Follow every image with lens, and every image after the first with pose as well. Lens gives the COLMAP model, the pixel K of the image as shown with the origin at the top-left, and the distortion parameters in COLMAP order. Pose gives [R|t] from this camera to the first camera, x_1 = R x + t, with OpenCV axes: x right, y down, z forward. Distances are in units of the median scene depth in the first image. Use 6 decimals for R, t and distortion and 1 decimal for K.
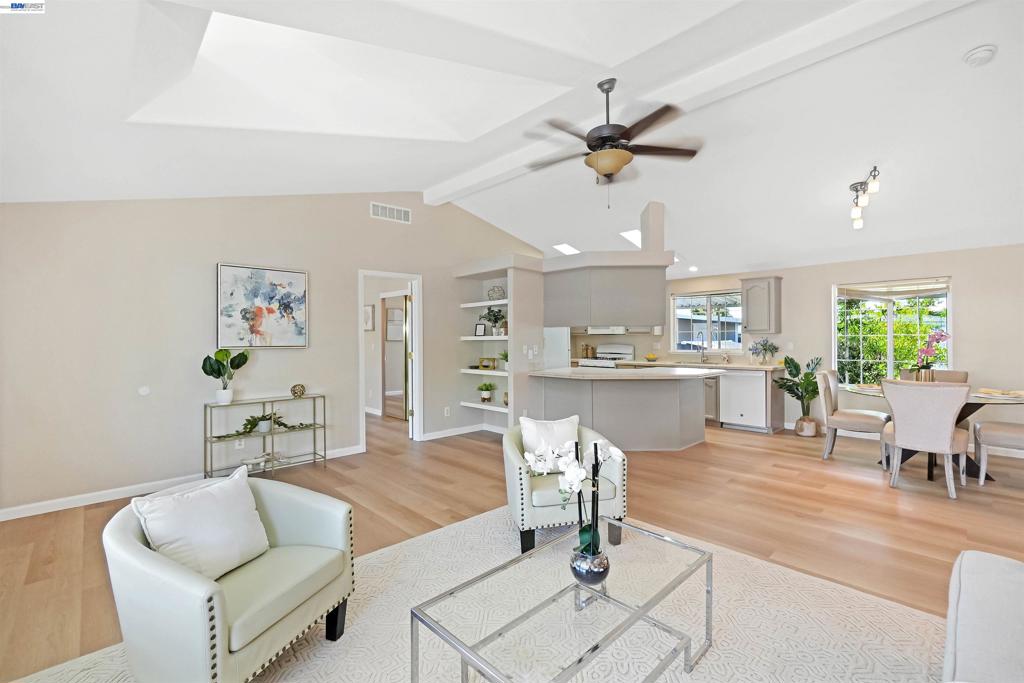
lens RADIAL K [[451.7, 0, 508.1], [0, 451.7, 338.5], [0, 0, 1]] dist [-0.011629, 0.003743]
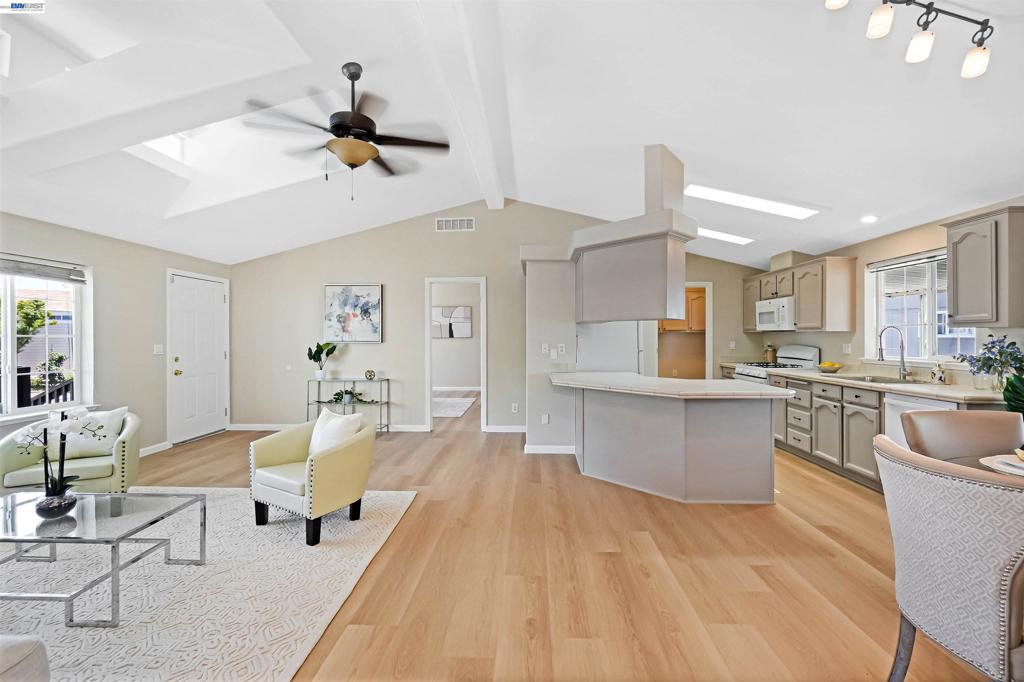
lens RADIAL K [[451.7, 0, 519.4], [0, 451.7, 335.1], [0, 0, 1]] dist [-0.011629, 0.003743]
pose [[0.691064, 0.002288, -0.722790, 0.691228], [-0.002321, 0.999997, 0.000947, -0.003308], [0.722790, 0.001023, 0.691067, 0.351757]]
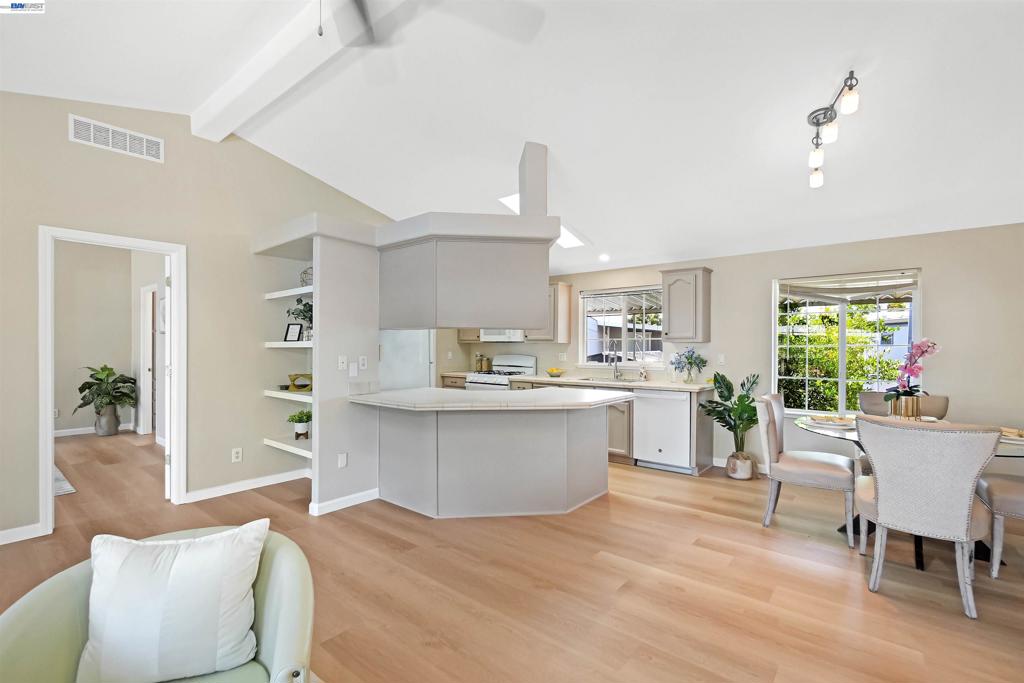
lens RADIAL K [[451.7, 0, 514.5], [0, 451.7, 346.1], [0, 0, 1]] dist [-0.011629, 0.003743]
pose [[0.991374, 0.009309, 0.130730, 0.210130], [-0.008957, 0.999955, -0.003276, 0.000655], [-0.130754, 0.002077, 0.991413, 0.336474]]
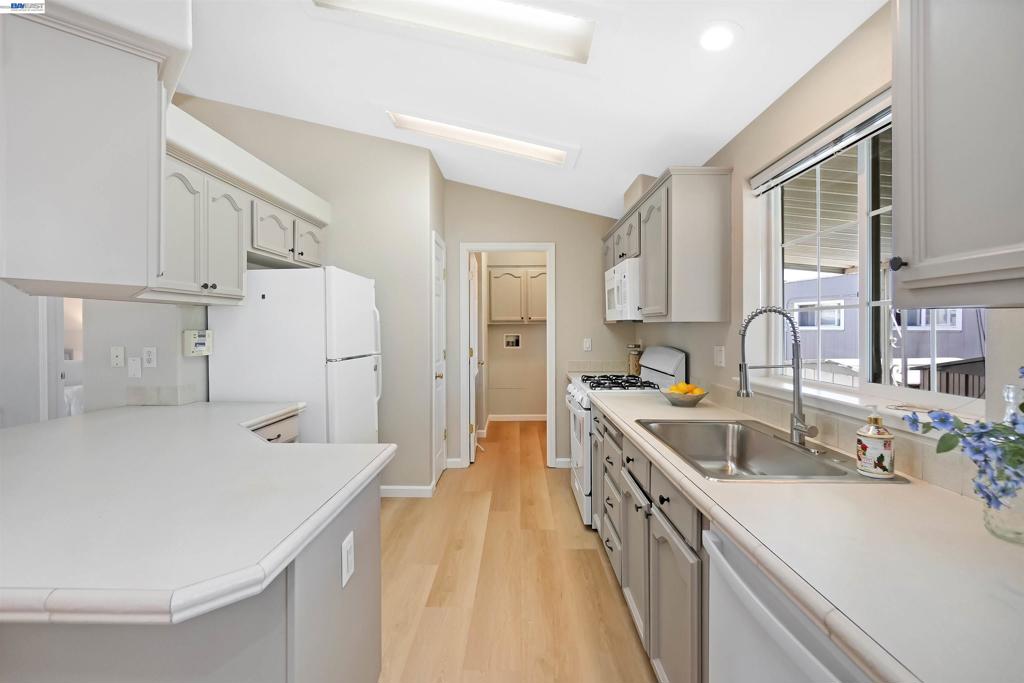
lens RADIAL K [[451.7, 0, 520.8], [0, 451.7, 331.5], [0, 0, 1]] dist [-0.011629, 0.003743]
pose [[0.708803, 0.011351, -0.705315, 0.671432], [-0.002257, 0.999902, 0.013824, -0.007869], [0.705403, -0.008206, 0.708759, 1.012822]]
